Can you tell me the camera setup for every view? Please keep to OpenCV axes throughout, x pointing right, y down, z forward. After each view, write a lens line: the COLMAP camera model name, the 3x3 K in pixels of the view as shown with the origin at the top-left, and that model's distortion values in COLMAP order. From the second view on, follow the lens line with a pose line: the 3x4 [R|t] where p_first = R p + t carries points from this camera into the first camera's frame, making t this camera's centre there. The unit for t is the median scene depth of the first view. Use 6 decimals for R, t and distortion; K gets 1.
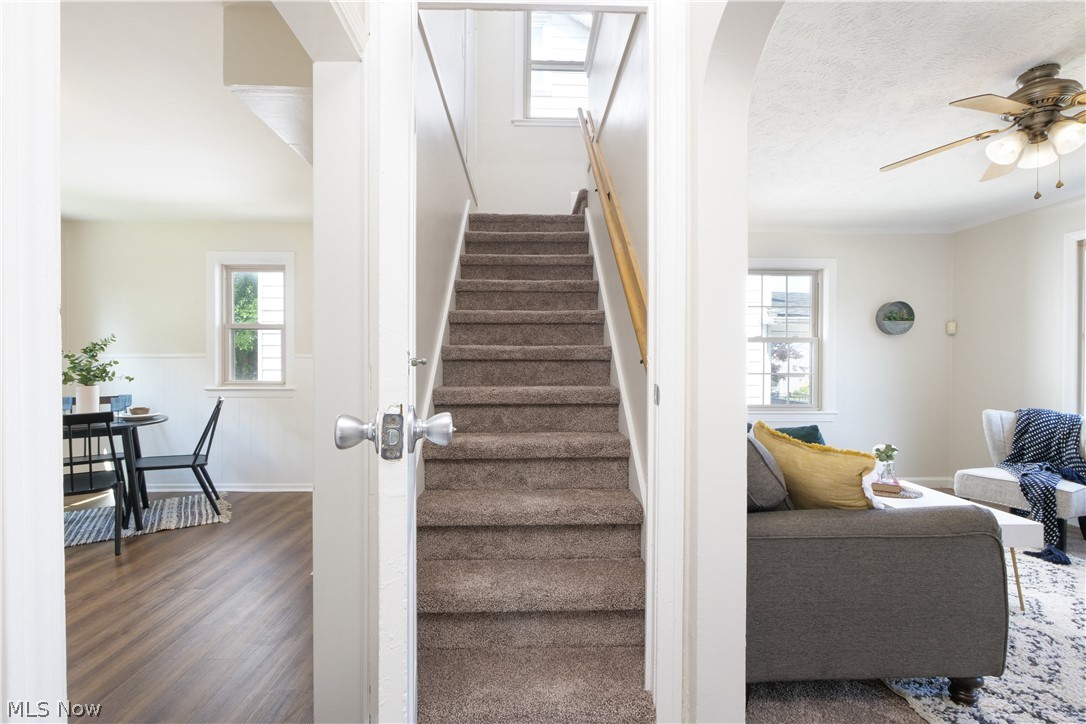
lens RADIAL K [[458.8, 0, 533.1], [0, 458.8, 365.2], [0, 0, 1]] dist [-0.003159, -0.001201]
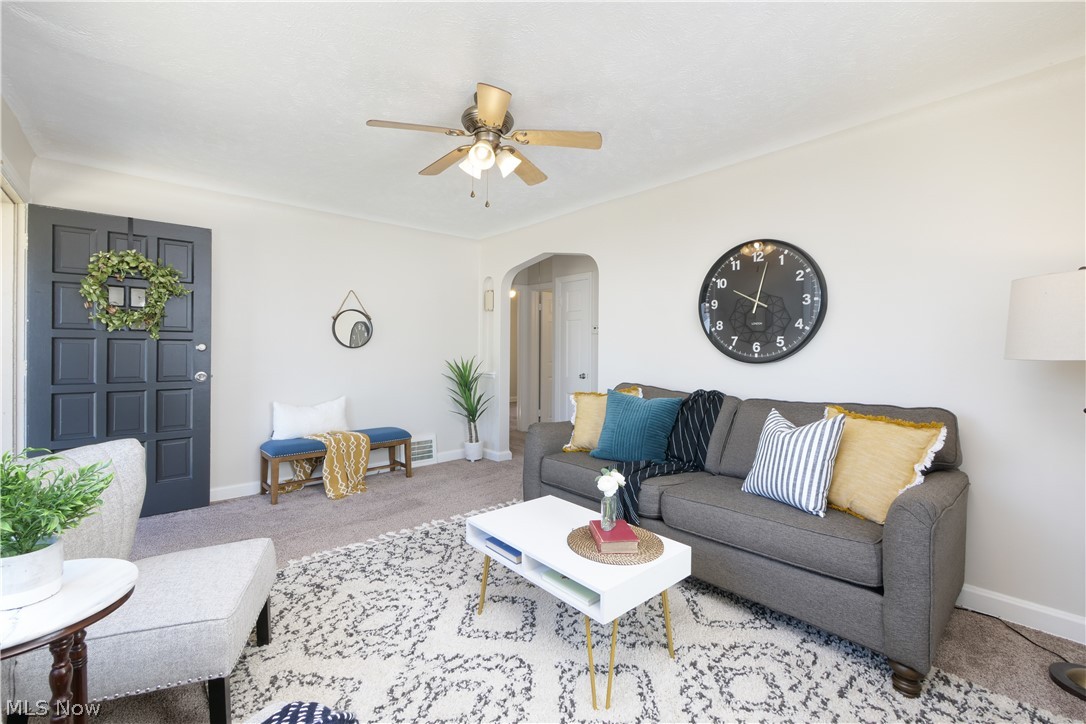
lens RADIAL K [[458.8, 0, 541.7], [0, 458.8, 354.7], [0, 0, 1]] dist [-0.003159, -0.001201]
pose [[-0.760506, 0.000177, -0.649331, 1.747660], [-0.013445, 0.999781, 0.016020, -0.012580], [0.649191, 0.020913, -0.760337, 1.965307]]
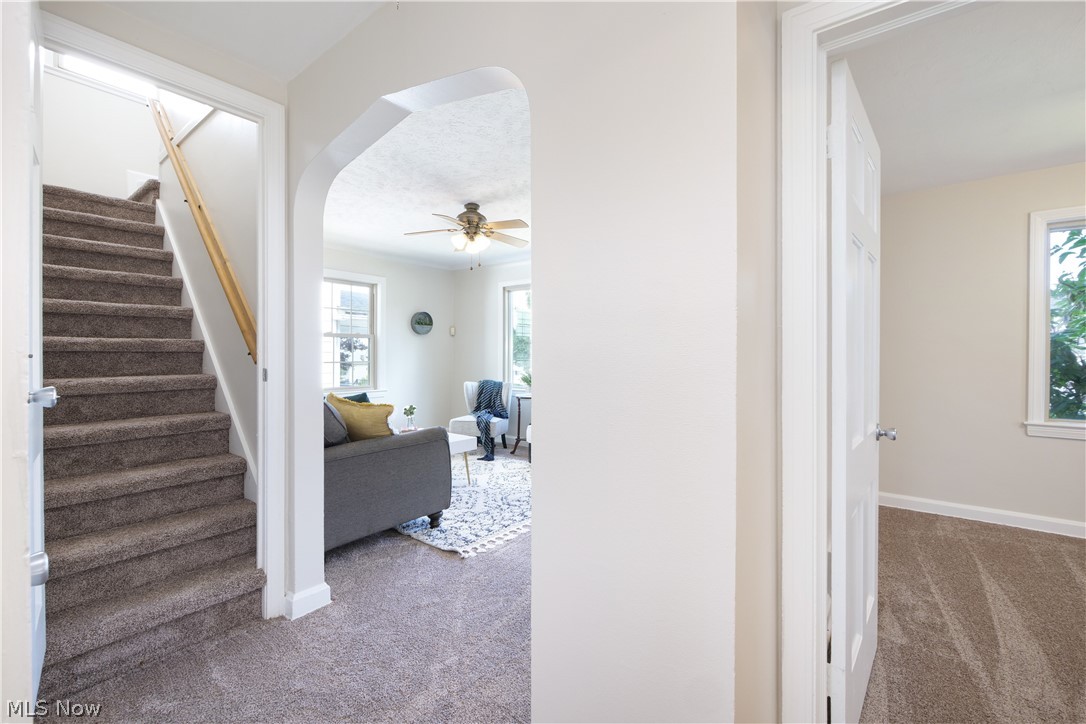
lens RADIAL K [[458.8, 0, 550.6], [0, 458.8, 353.4], [0, 0, 1]] dist [-0.003159, -0.001201]
pose [[0.614391, -0.000529, 0.789001, -0.242533], [0.004977, 0.999982, -0.003204, 0.000422], [-0.788986, 0.005895, 0.614383, -0.481546]]
